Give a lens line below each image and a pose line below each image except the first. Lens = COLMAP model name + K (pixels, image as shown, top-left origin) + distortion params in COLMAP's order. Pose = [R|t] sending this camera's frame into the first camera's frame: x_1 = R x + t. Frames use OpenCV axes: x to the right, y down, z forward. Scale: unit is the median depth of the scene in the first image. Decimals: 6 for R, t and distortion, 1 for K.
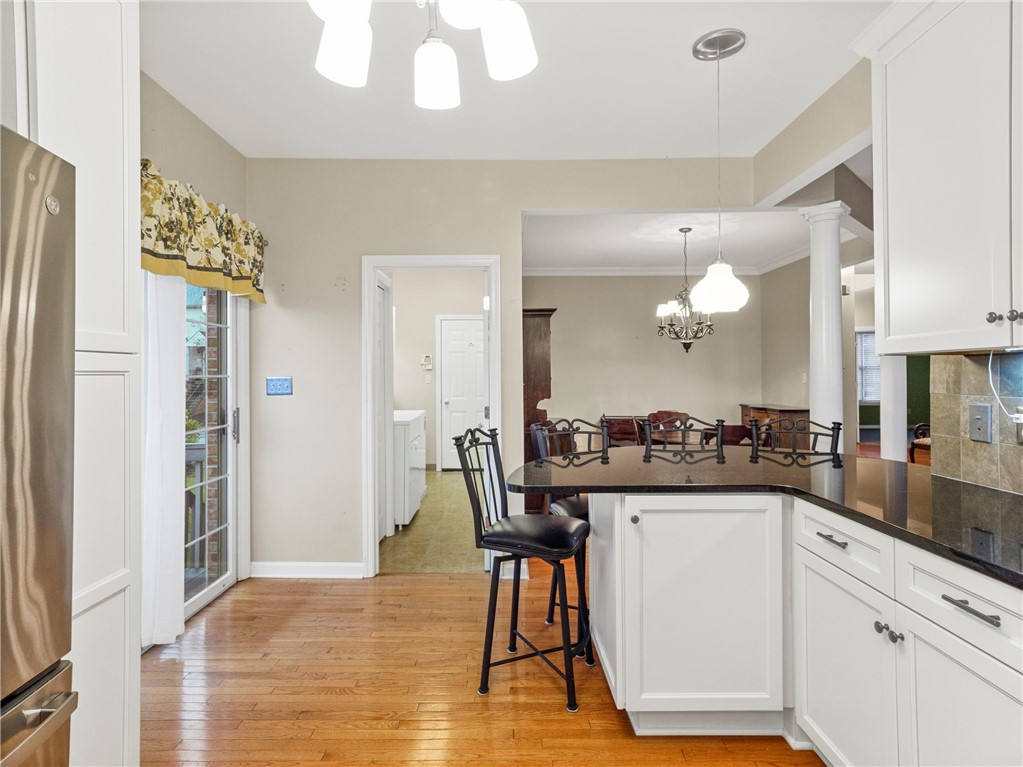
lens RADIAL K [[525.0, 0, 511.1], [0, 525.0, 378.7], [0, 0, 1]] dist [0.000866, 0.001556]
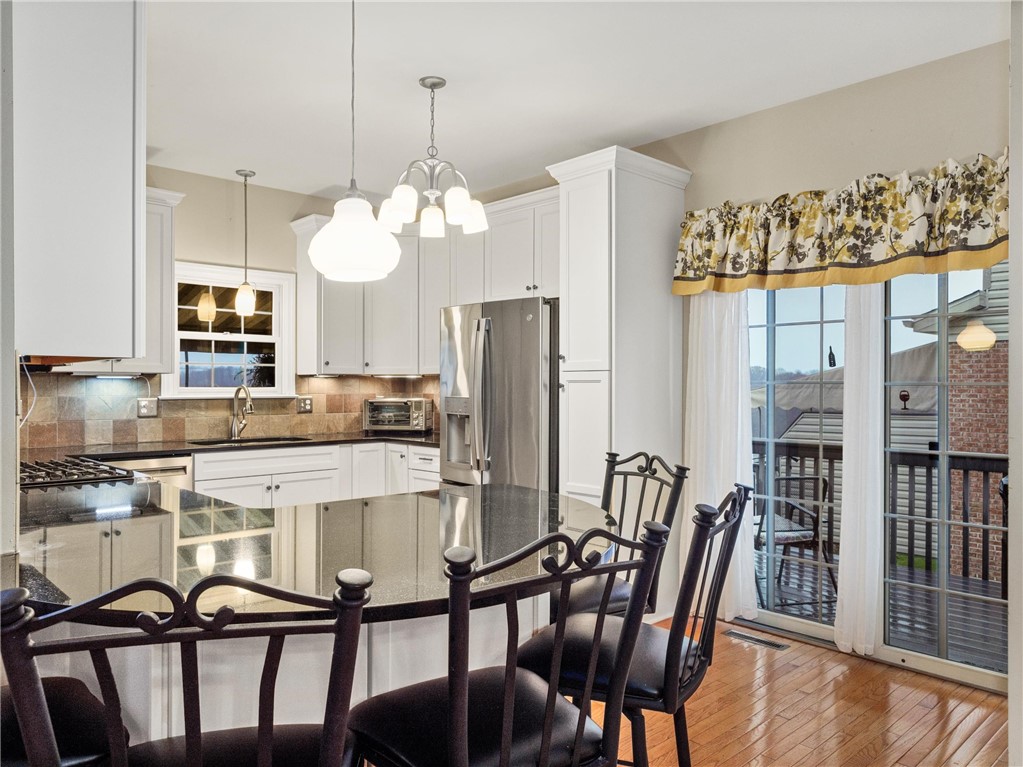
lens RADIAL K [[722.1, 0, 511.0], [0, 722.1, 387.4], [0, 0, 1]] dist [-0.003336, -0.001066]
pose [[-0.726939, 0.003638, -0.686693, 1.036824], [0.000095, 0.999986, 0.005198, -0.009263], [0.686702, 0.003713, -0.726929, 2.140445]]
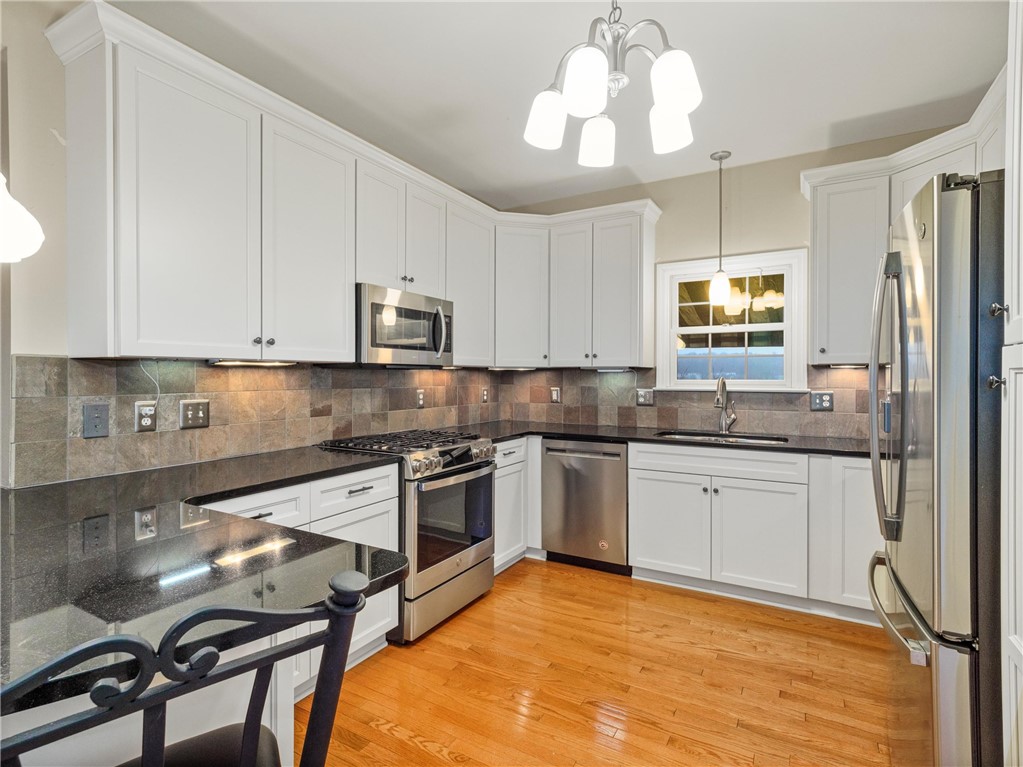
lens RADIAL K [[525.0, 0, 514.3], [0, 525.0, 373.5], [0, 0, 1]] dist [0.000866, 0.001556]
pose [[-0.880531, 0.001650, 0.473985, -0.391966], [-0.000291, 0.999992, -0.004021, -0.010822], [-0.473988, -0.003678, -0.880524, 1.476470]]
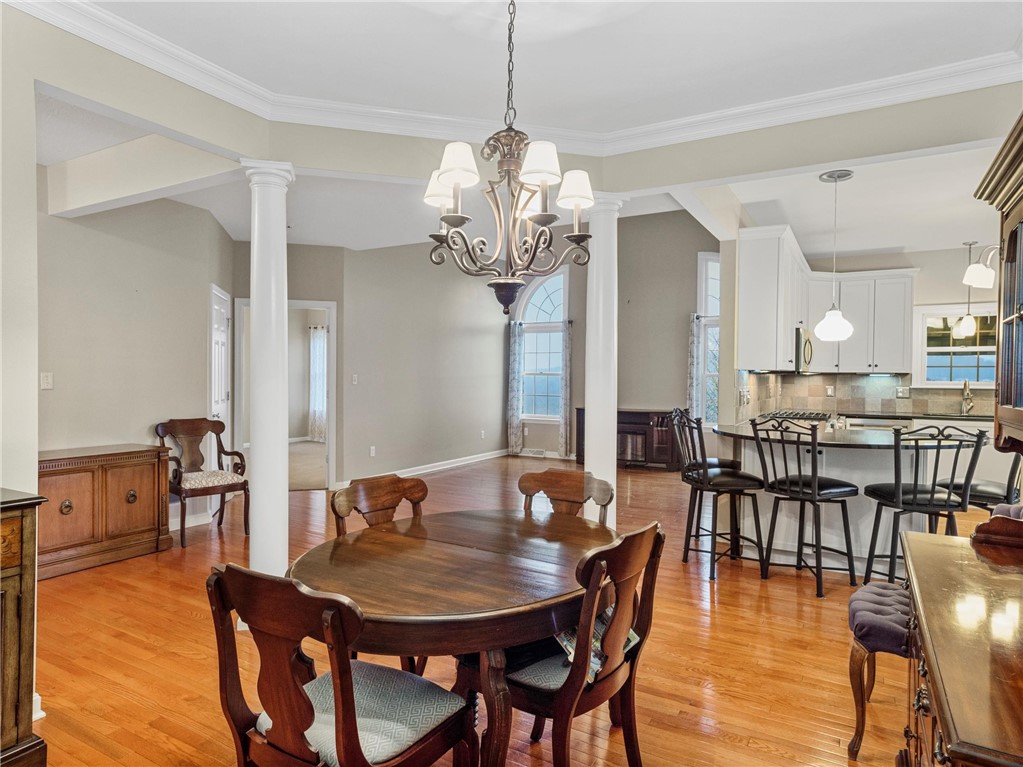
lens RADIAL K [[603.9, 0, 508.7], [0, 603.9, 384.2], [0, 0, 1]] dist [0.004765, 0.000677]
pose [[-0.870817, -0.011448, 0.491474, 0.472375], [-0.007162, 0.999918, 0.010602, 0.002413], [-0.491555, 0.005712, -0.870828, 3.930730]]
